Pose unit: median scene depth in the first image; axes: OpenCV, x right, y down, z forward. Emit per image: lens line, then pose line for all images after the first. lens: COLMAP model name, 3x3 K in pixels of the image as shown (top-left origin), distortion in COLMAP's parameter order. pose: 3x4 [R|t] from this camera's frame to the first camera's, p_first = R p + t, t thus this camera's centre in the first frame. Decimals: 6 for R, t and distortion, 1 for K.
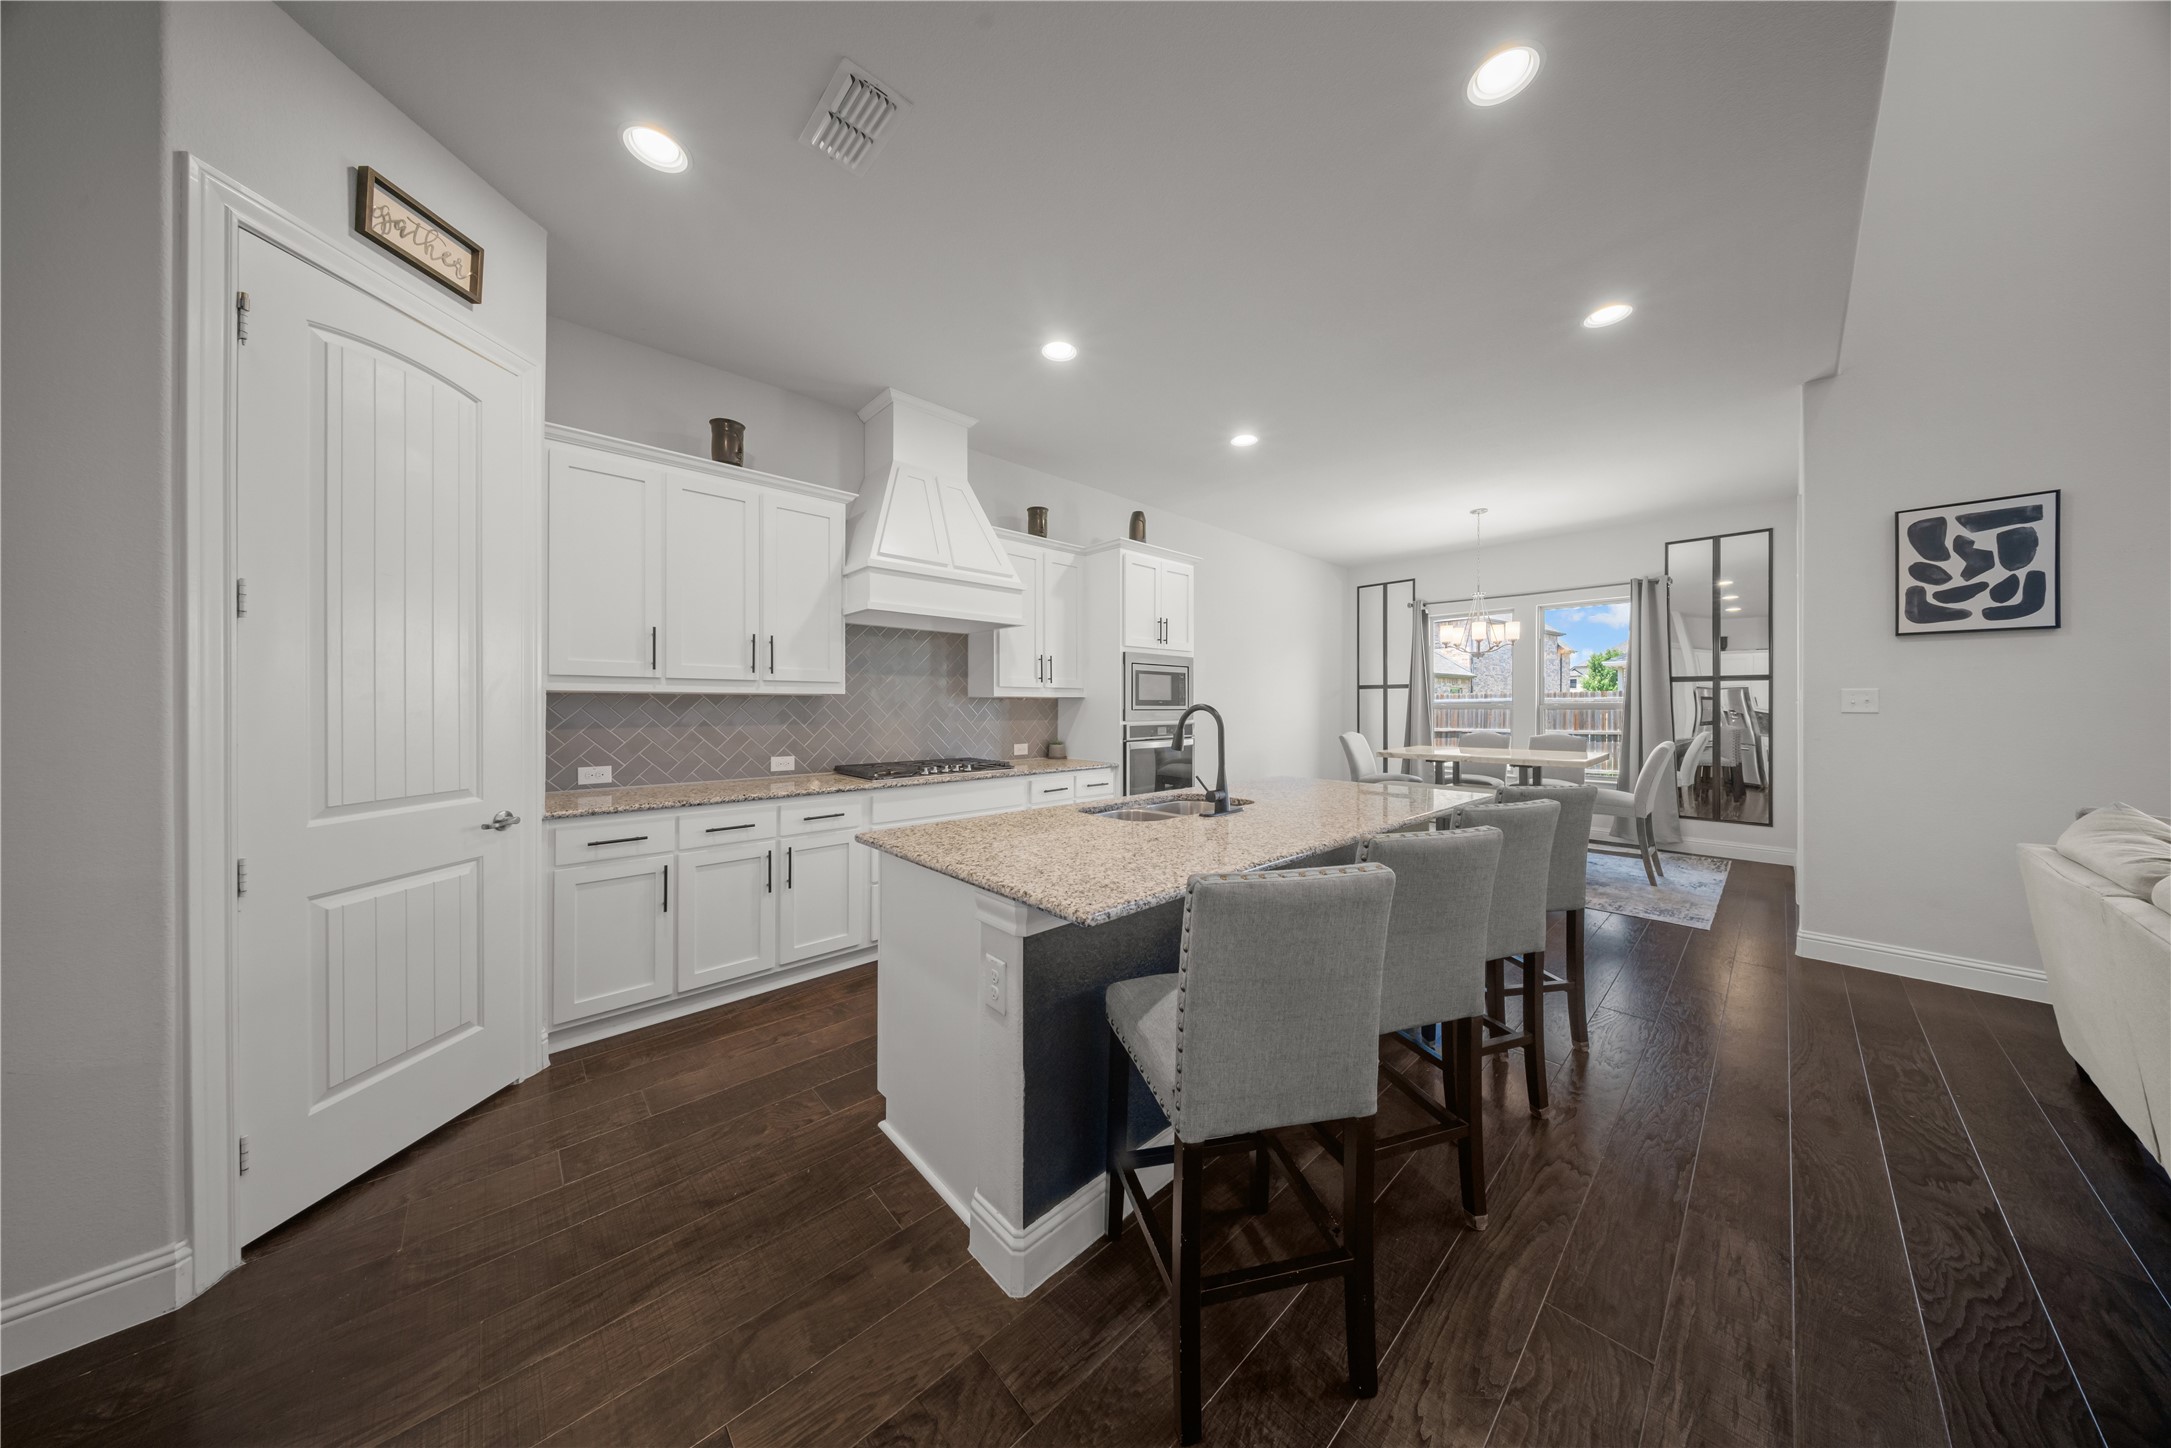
lens RADIAL K [[646.0, 0, 1088.2], [0, 646.0, 705.5], [0, 0, 1]] dist [0.010224, -0.001895]
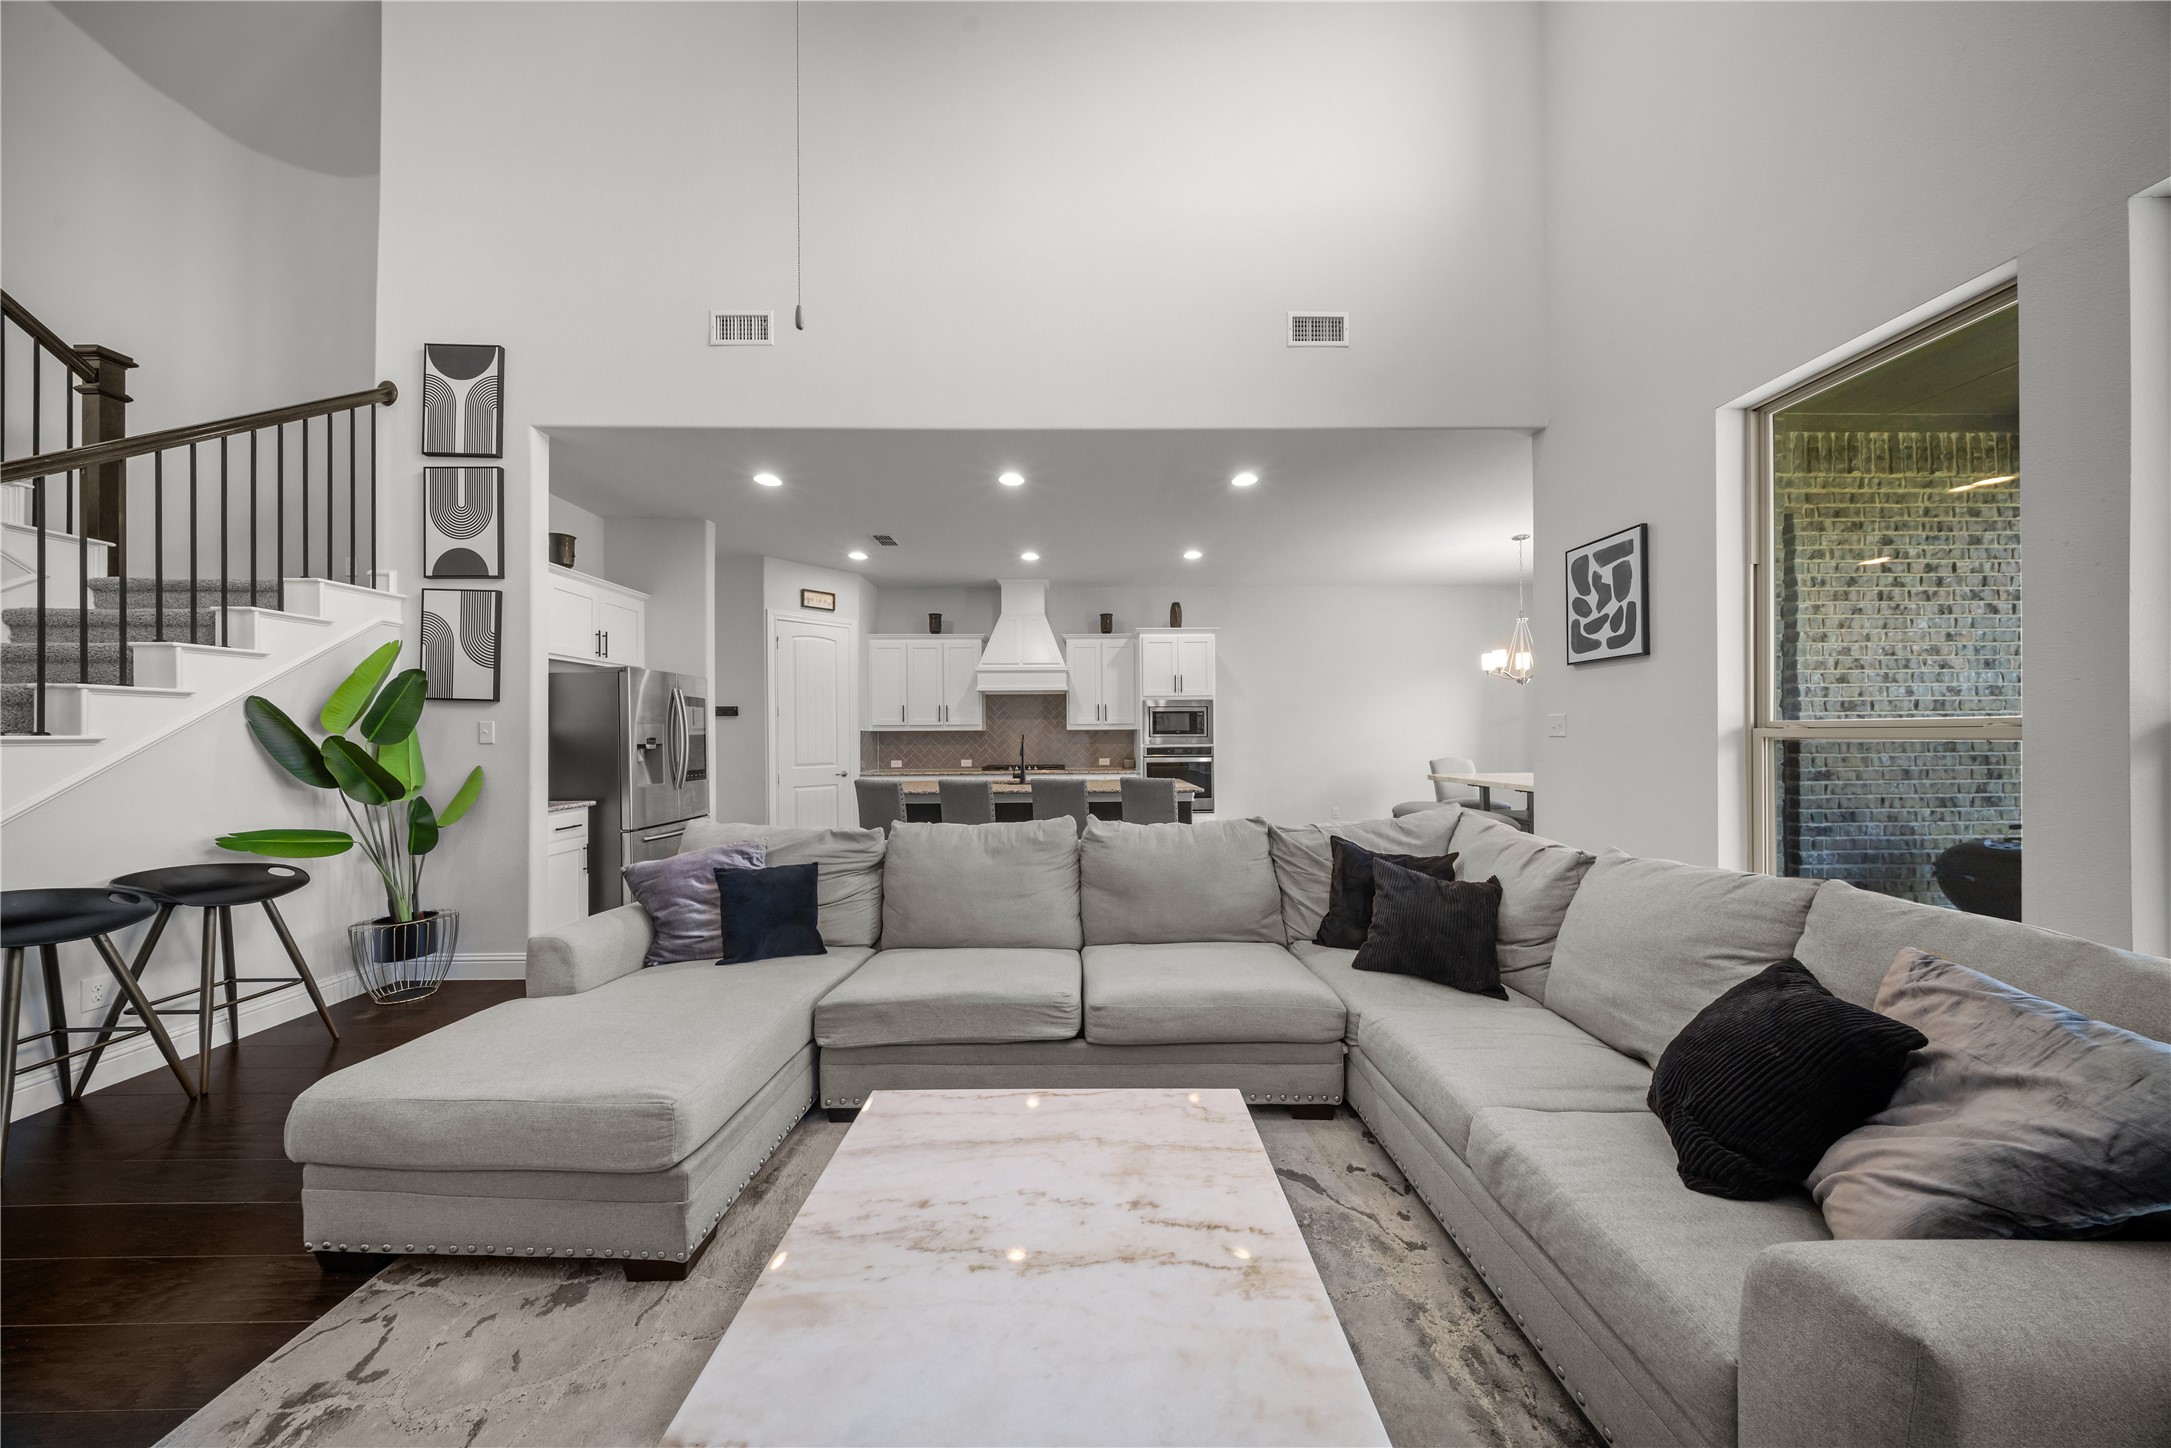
lens RADIAL K [[638.4, 0, 1084.8], [0, 638.4, 732.4], [0, 0, 1]] dist [0.004868, -0.001942]
pose [[0.741153, -0.009794, -0.671265, 1.367576], [0.007625, 0.999952, -0.006171, 0.005160], [0.671293, -0.000544, 0.741192, -0.331229]]
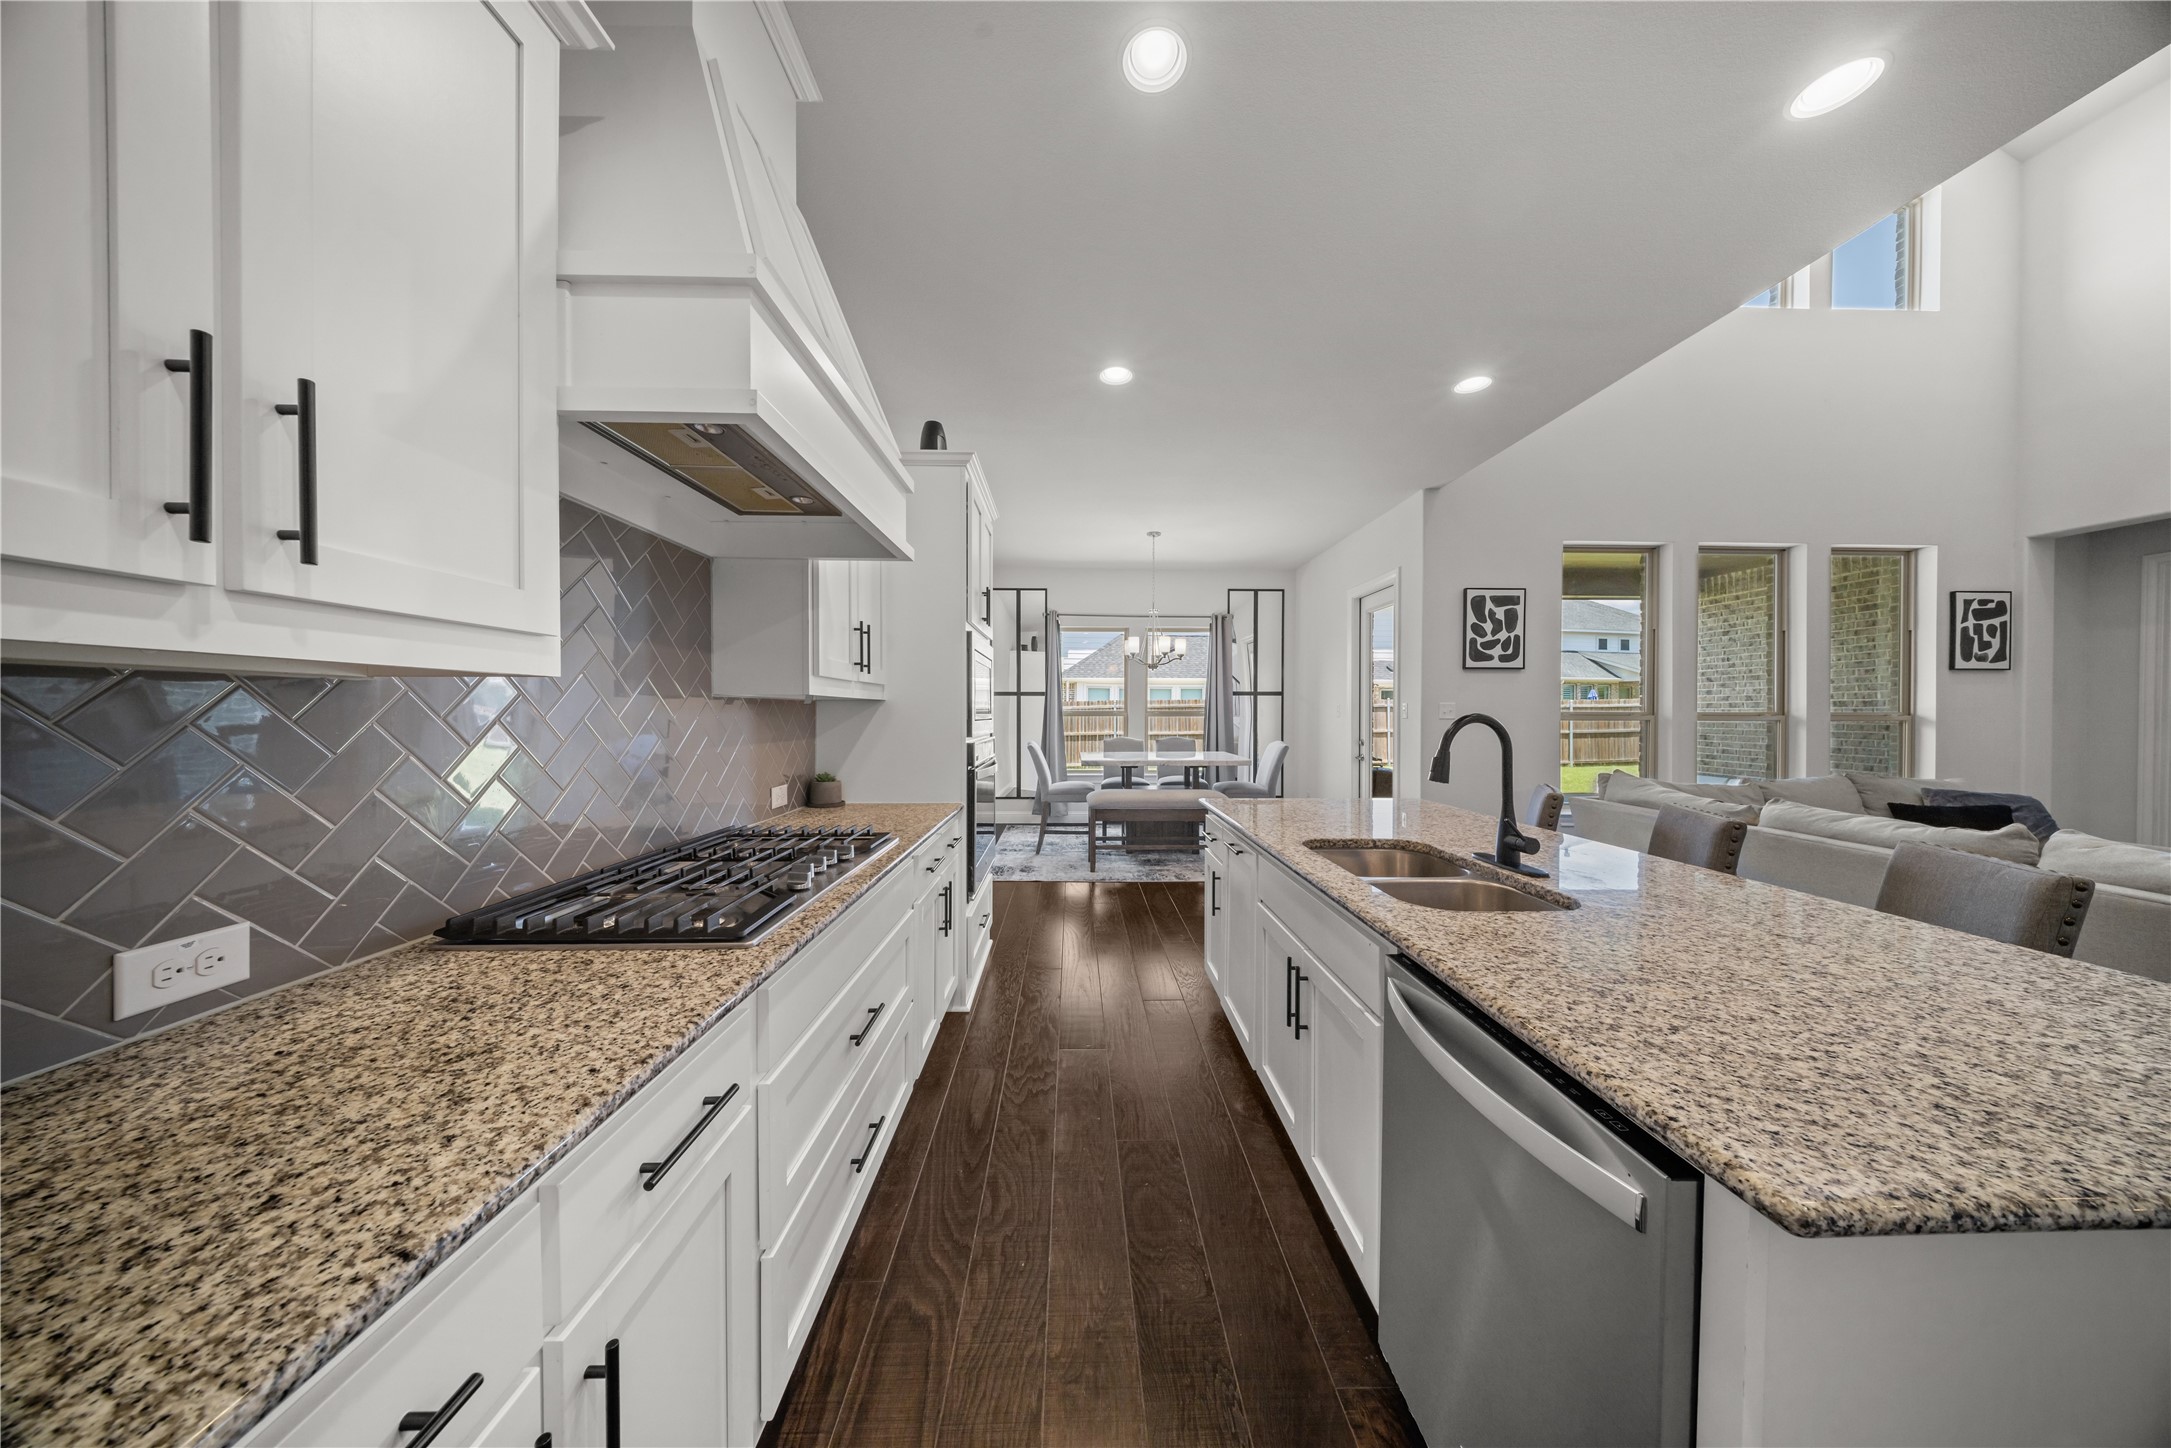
lens RADIAL K [[634.9, 0, 1092.4], [0, 634.9, 715.4], [0, 0, 1]] dist [0.008797, -0.004029]
pose [[0.661521, -0.002137, 0.749923, -0.473937], [-0.002482, 0.999984, 0.005038, -0.002213], [-0.749922, -0.005194, 0.661505, 0.673745]]
